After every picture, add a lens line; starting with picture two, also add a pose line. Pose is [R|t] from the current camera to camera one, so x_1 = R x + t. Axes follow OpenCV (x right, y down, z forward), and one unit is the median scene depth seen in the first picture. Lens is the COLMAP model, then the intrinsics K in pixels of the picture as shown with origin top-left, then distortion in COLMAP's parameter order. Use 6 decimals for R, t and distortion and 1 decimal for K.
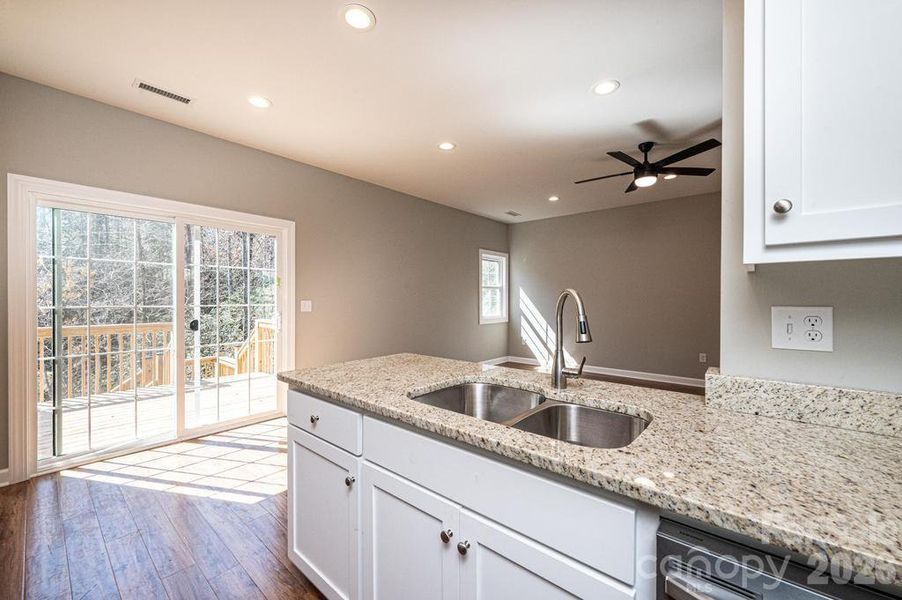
lens RADIAL K [[357.6, 0, 456.8], [0, 357.6, 301.2], [0, 0, 1]] dist [0.000224, -0.000498]
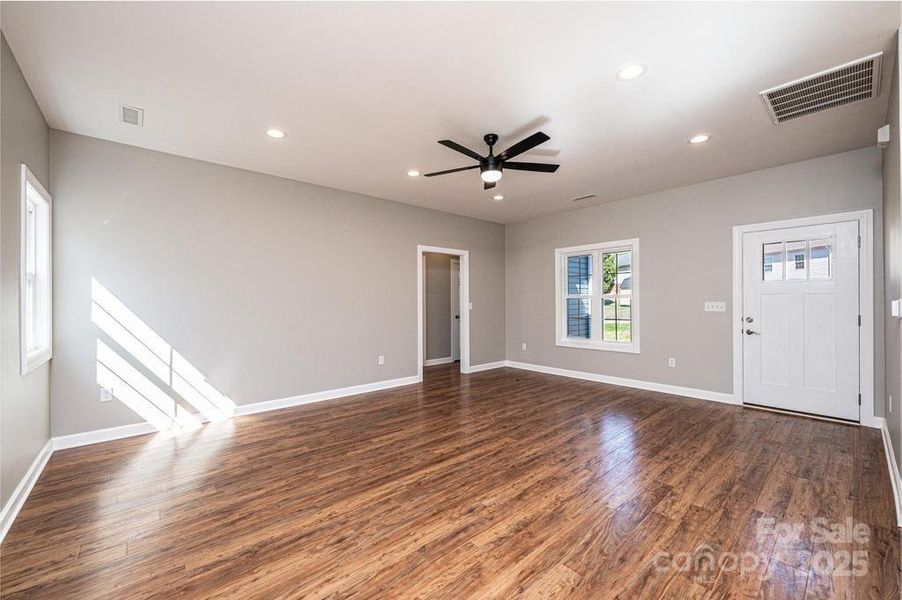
lens RADIAL K [[357.6, 0, 451.2], [0, 357.6, 300.2], [0, 0, 1]] dist [0.000224, -0.000498]
pose [[0.164357, 0.004388, 0.986391, -0.209621], [0.009495, 0.999937, -0.006031, -0.002598], [-0.986355, 0.010357, 0.164305, 0.492734]]
